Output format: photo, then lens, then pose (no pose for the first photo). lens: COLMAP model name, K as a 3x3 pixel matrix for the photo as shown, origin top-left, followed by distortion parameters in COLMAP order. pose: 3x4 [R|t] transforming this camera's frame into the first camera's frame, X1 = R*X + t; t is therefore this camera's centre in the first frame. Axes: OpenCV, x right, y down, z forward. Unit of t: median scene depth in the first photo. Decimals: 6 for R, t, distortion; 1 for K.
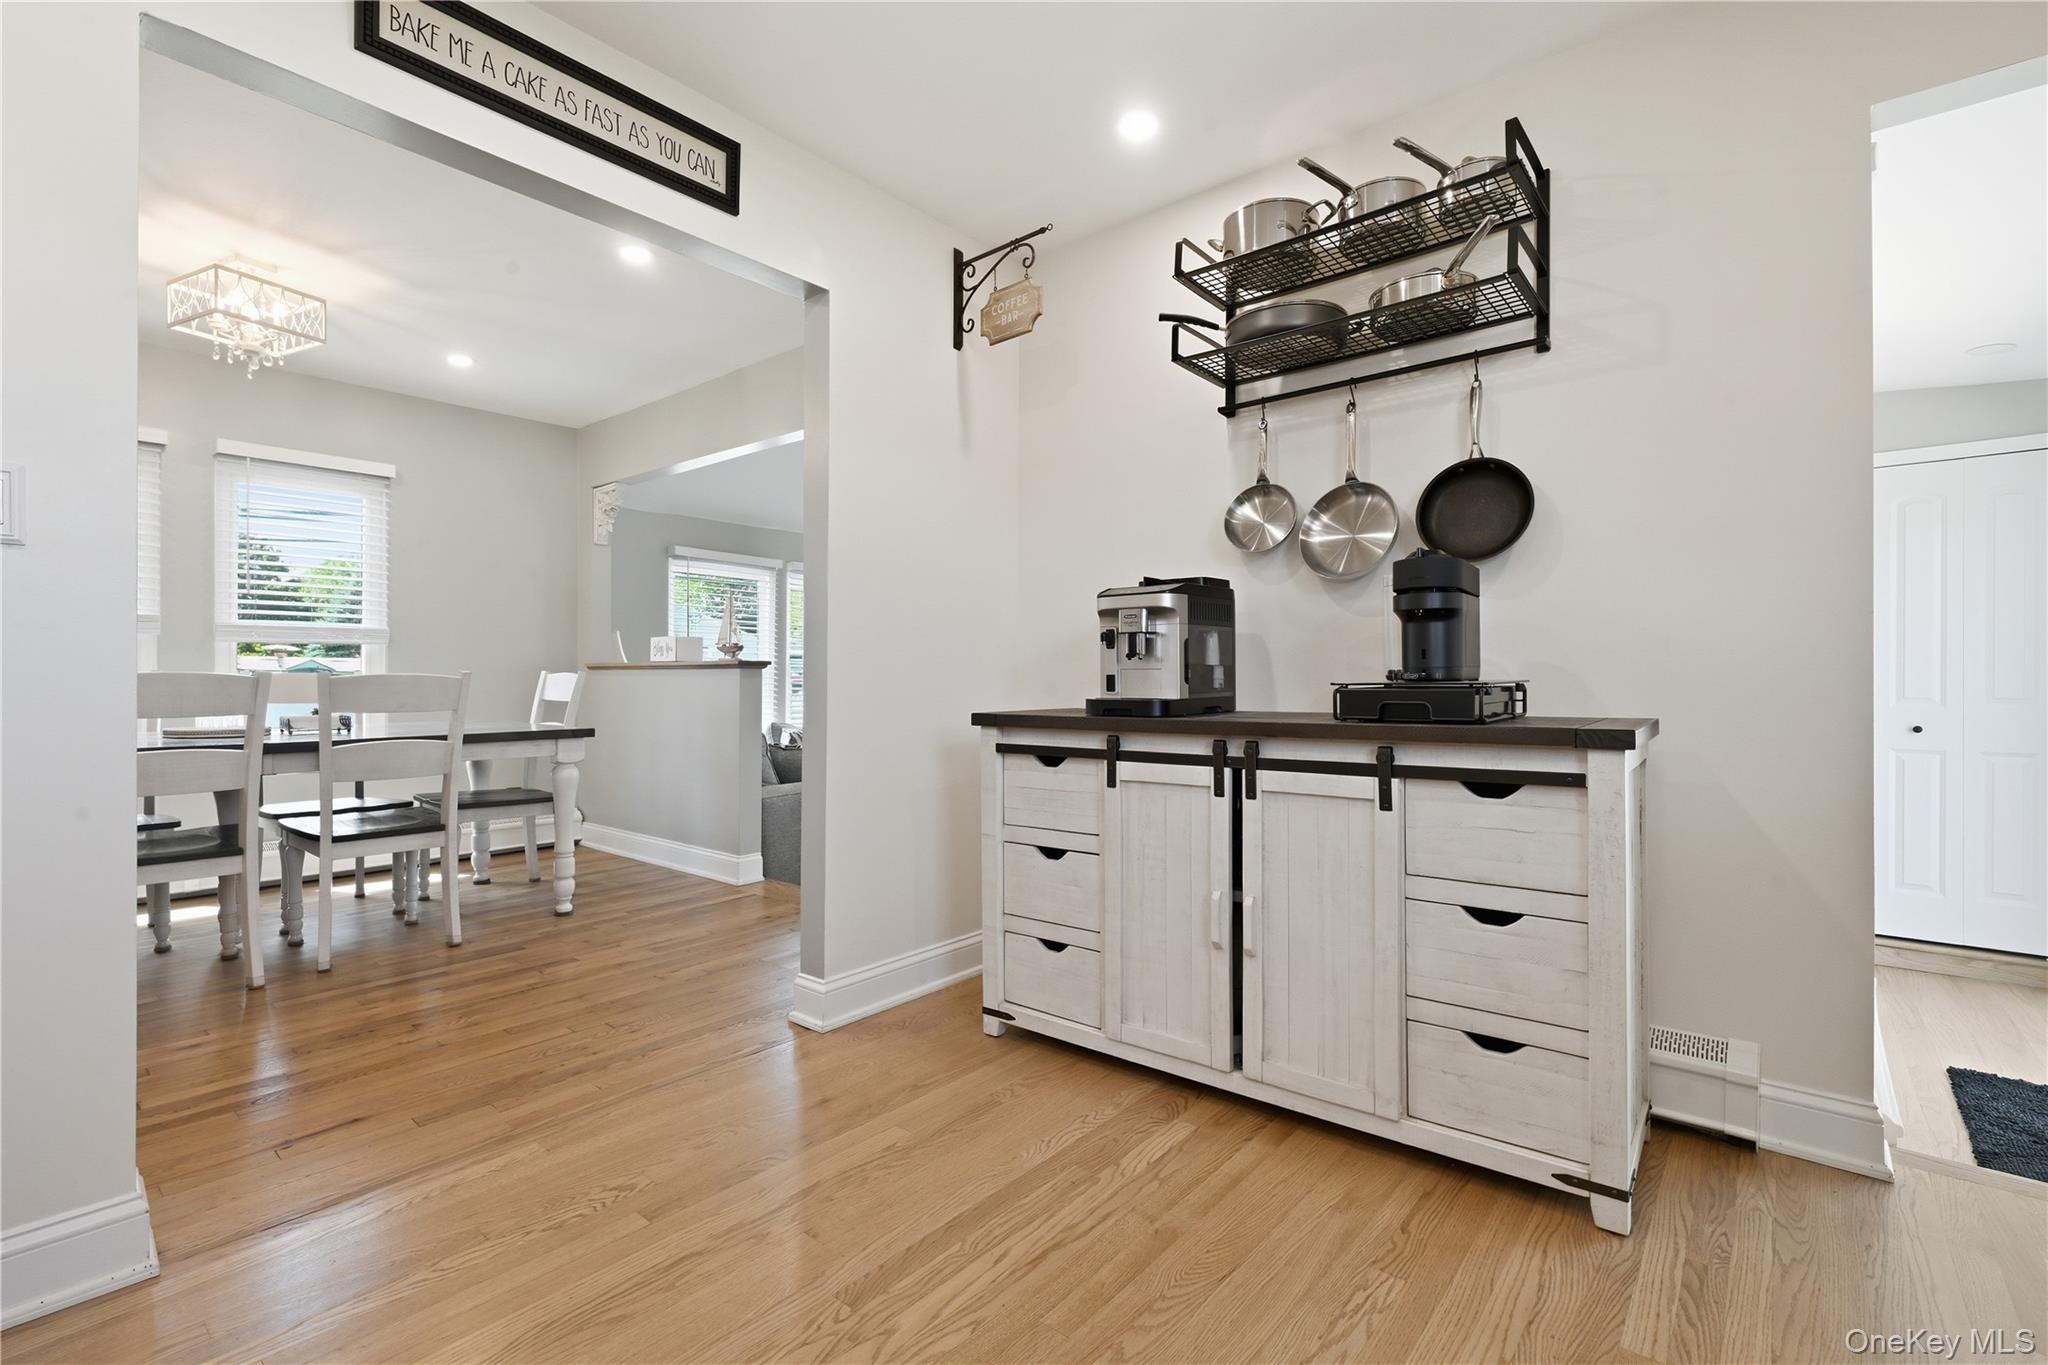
lens RADIAL K [[917.8, 0, 1030.5], [0, 917.8, 678.3], [0, 0, 1]] dist [0.000213, -0.000134]
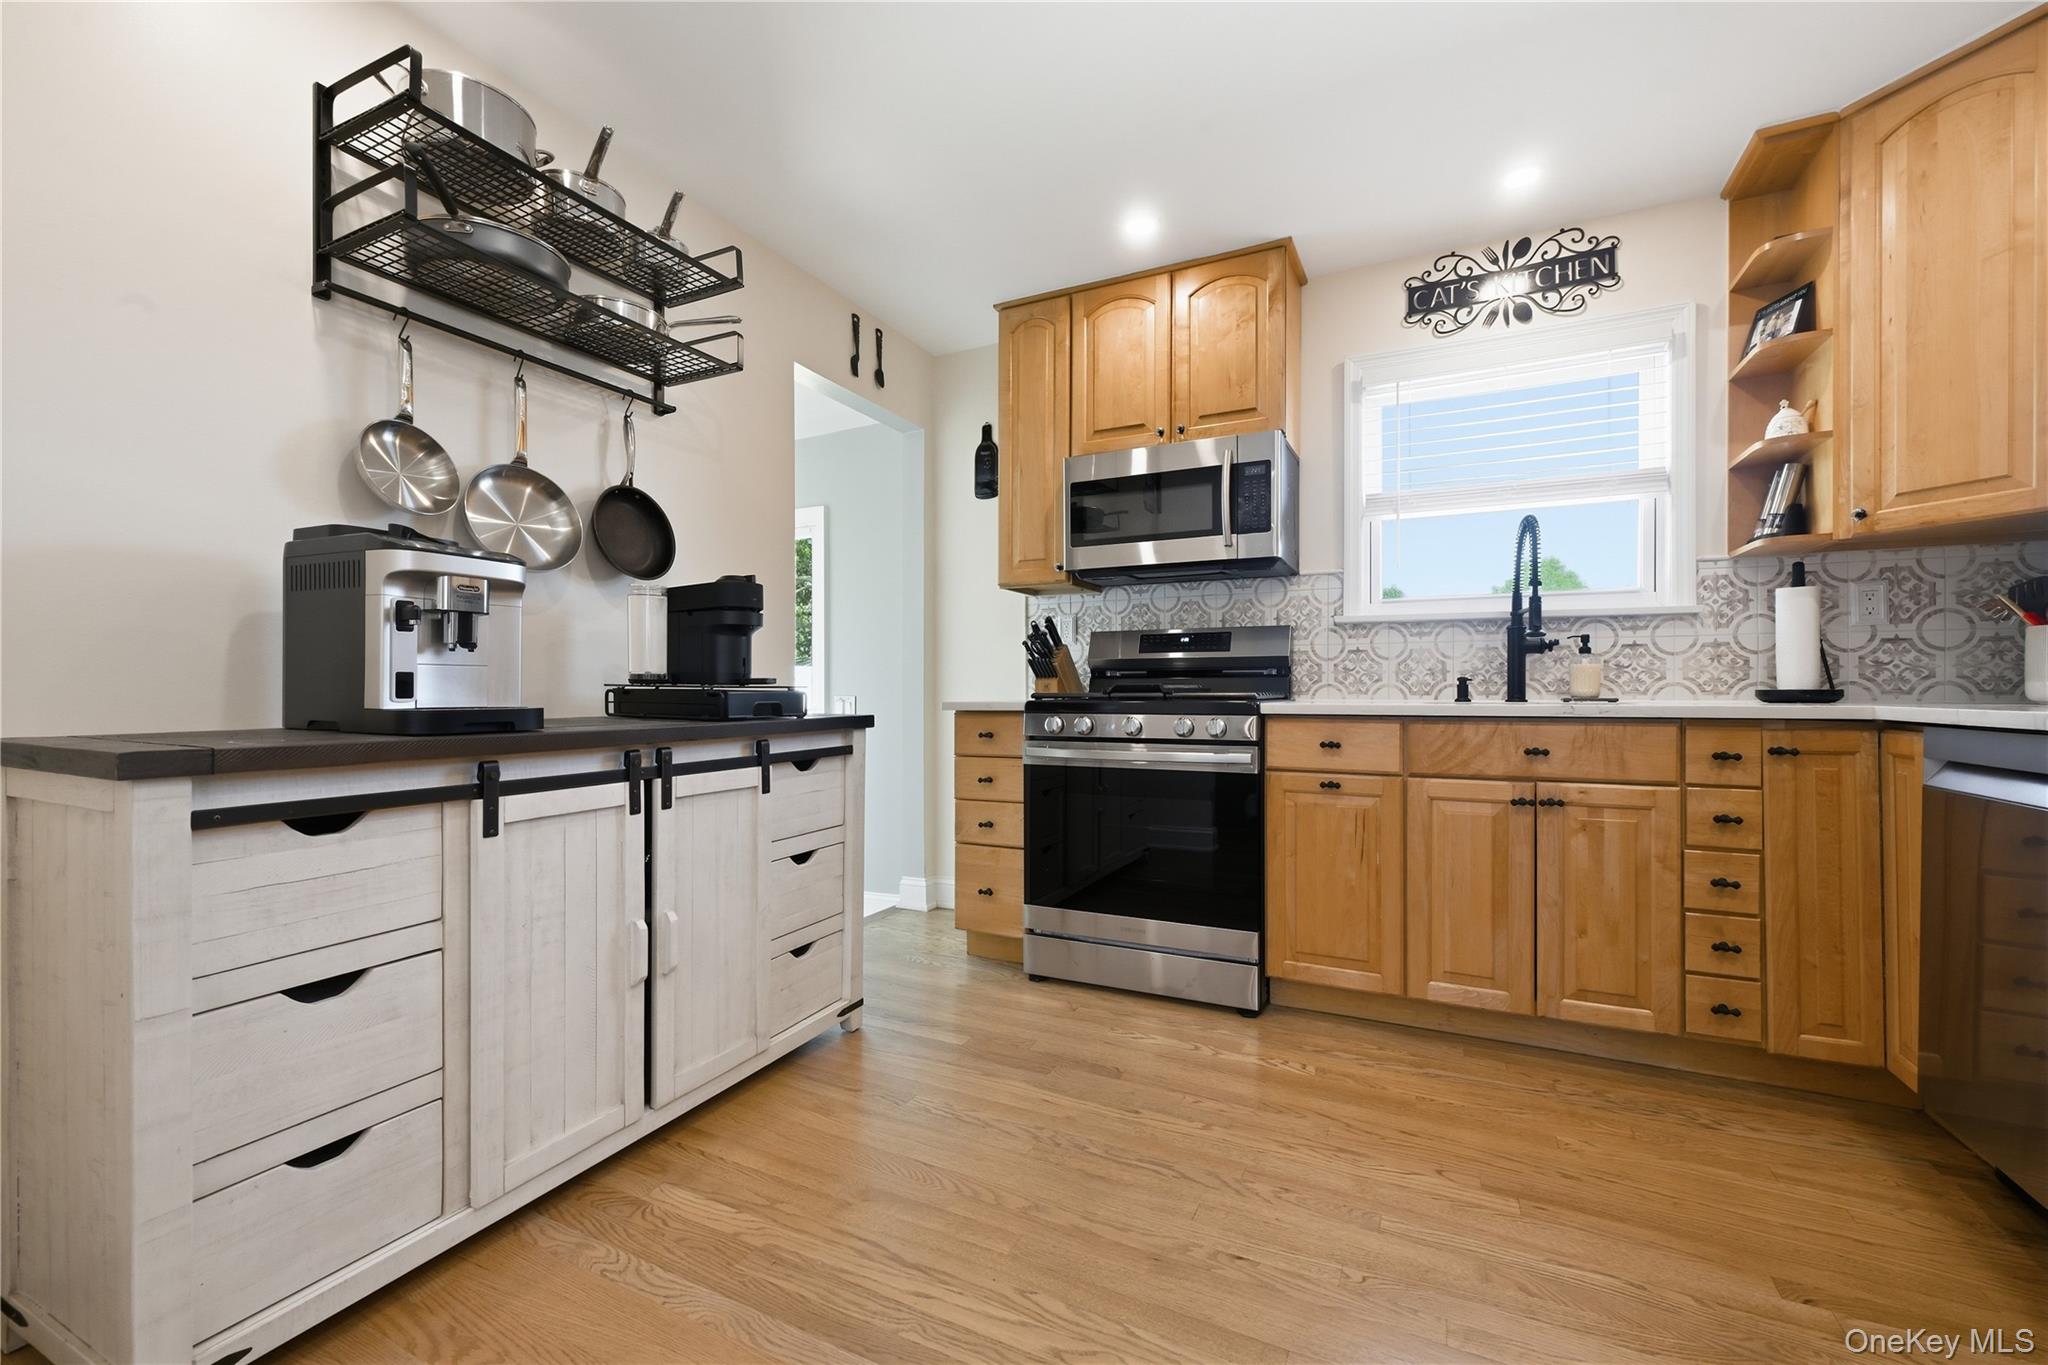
lens RADIAL K [[828.4, 0, 1031.6], [0, 828.4, 685.1], [0, 0, 1]] dist [0.002206, 0.000063]
pose [[-0.233760, 0.003230, 0.972289, -0.634205], [-0.008058, 0.999954, -0.005259, 0.004946], [-0.972261, -0.009064, -0.233723, 0.780131]]
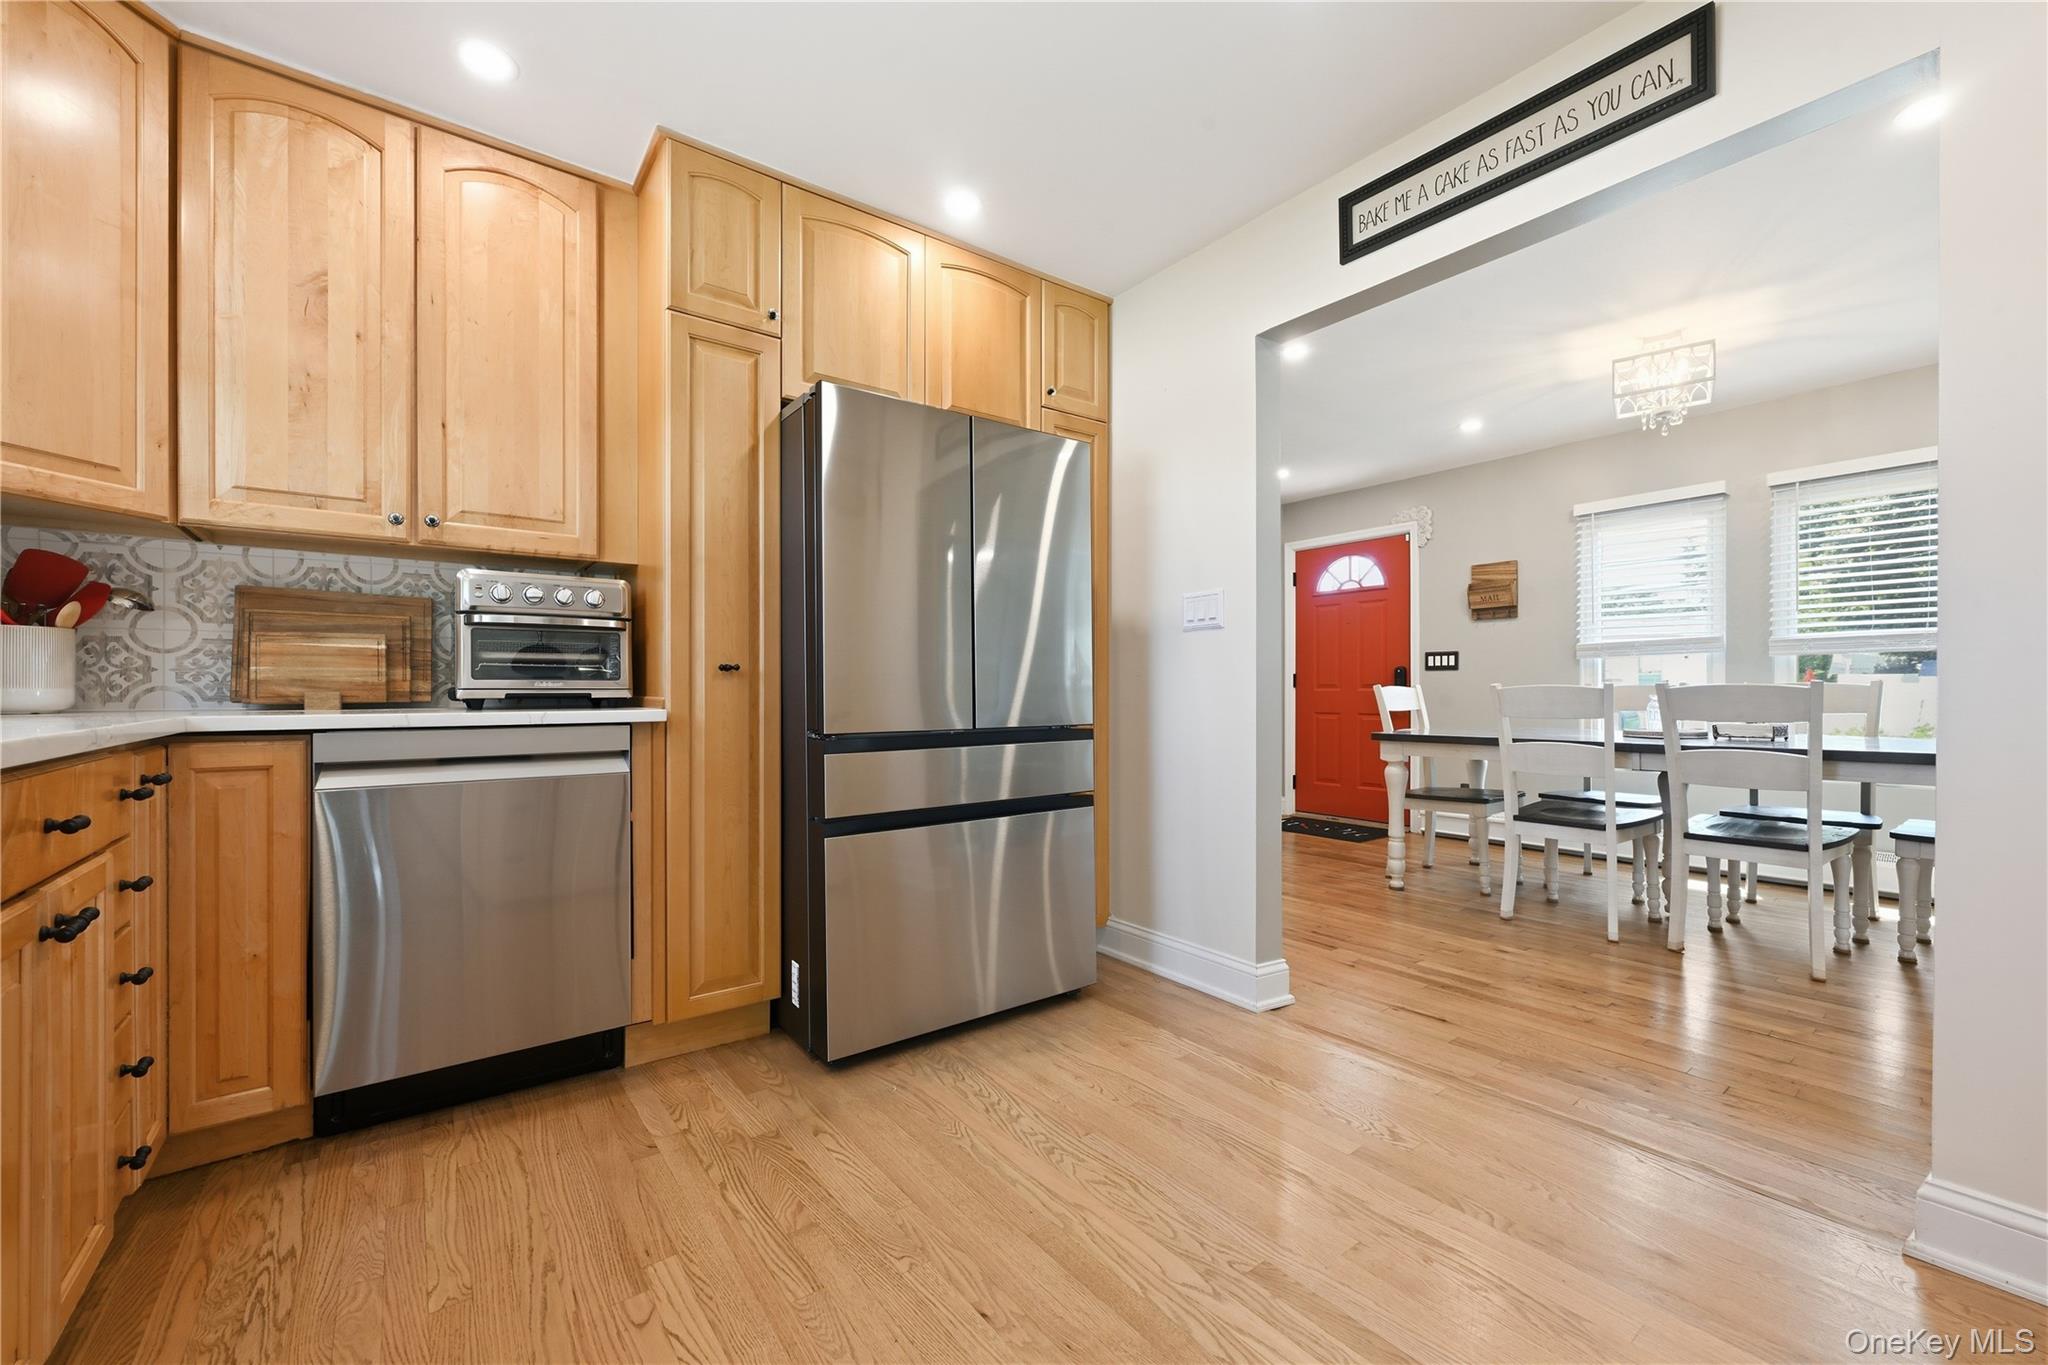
lens RADIAL K [[820.2, 0, 1026.8], [0, 820.2, 693.0], [0, 0, 1]] dist [0.001413, 0.000171]
pose [[-0.223194, 0.001541, -0.974773, 0.529115], [0.005822, 0.999983, 0.000247, -0.000593], [0.974757, -0.005620, -0.223199, 0.630794]]
